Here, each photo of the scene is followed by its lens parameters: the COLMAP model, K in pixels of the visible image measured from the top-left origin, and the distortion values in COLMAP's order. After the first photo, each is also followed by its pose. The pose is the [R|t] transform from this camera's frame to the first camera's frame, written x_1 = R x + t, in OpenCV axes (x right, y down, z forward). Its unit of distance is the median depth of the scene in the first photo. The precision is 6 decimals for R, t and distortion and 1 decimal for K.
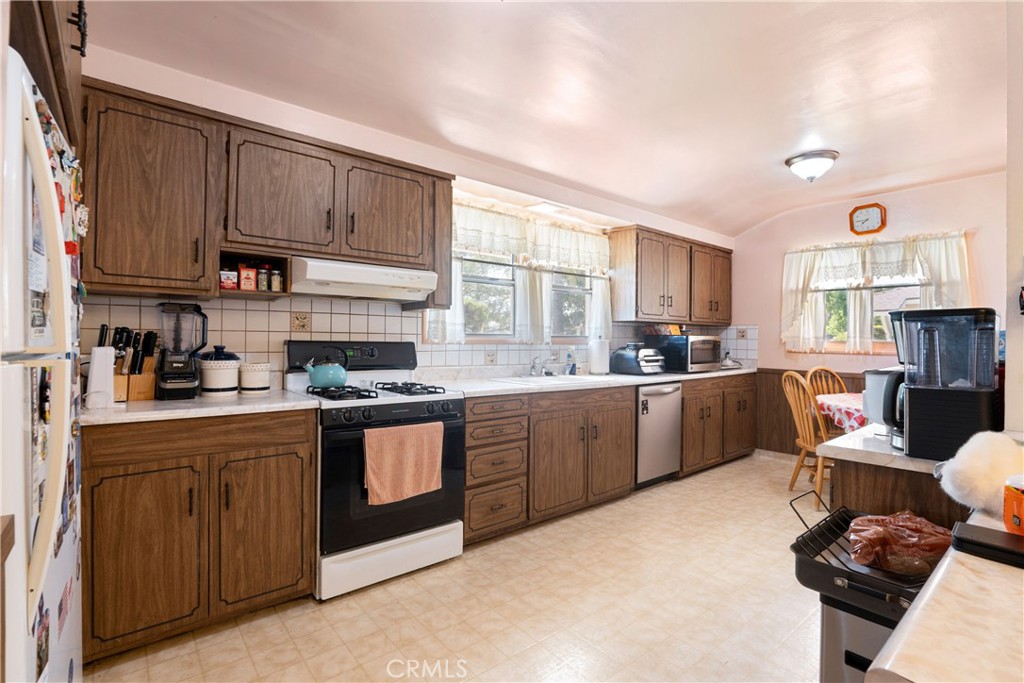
lens RADIAL K [[480.1, 0, 511.6], [0, 480.1, 335.8], [0, 0, 1]] dist [-0.018229, 0.000190]
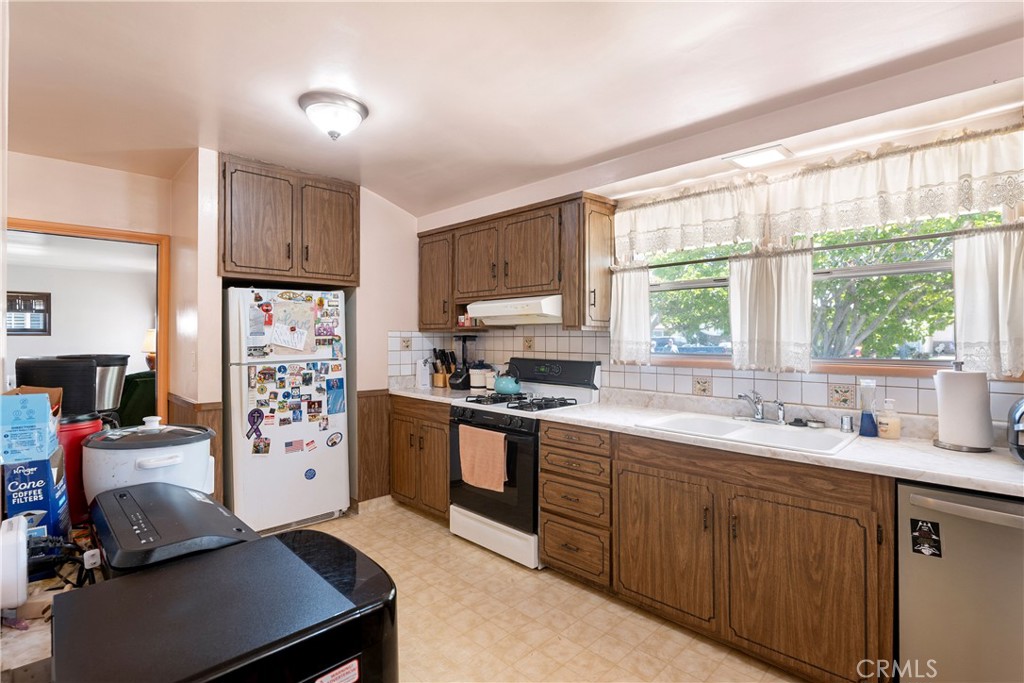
lens RADIAL K [[489.3, 0, 517.7], [0, 489.3, 336.7], [0, 0, 1]] dist [-0.013162, 0.000921]
pose [[0.097446, -0.011182, -0.995178, 0.792686], [0.008117, 0.999913, -0.010441, -0.029784], [0.995208, -0.007061, 0.097529, 0.722917]]
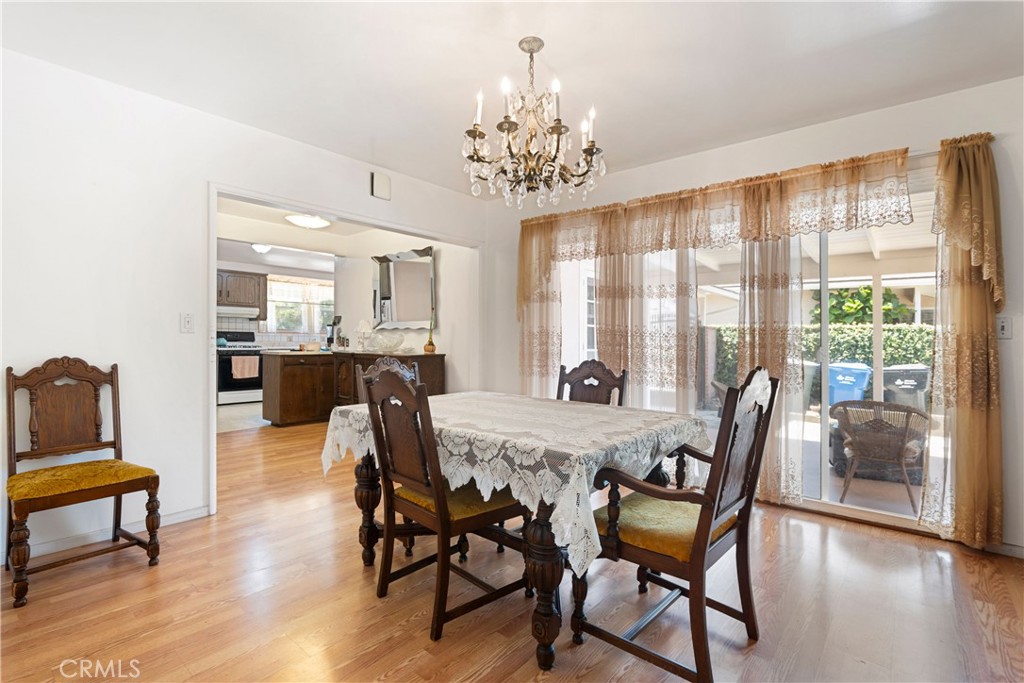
lens RADIAL K [[489.3, 0, 517.7], [0, 489.3, 336.7], [0, 0, 1]] dist [-0.013162, 0.000921]
pose [[0.984293, -0.002351, 0.176525, 0.789018], [0.002013, 0.999996, 0.002096, 0.036365], [-0.176529, -0.001708, 0.984294, -2.016842]]
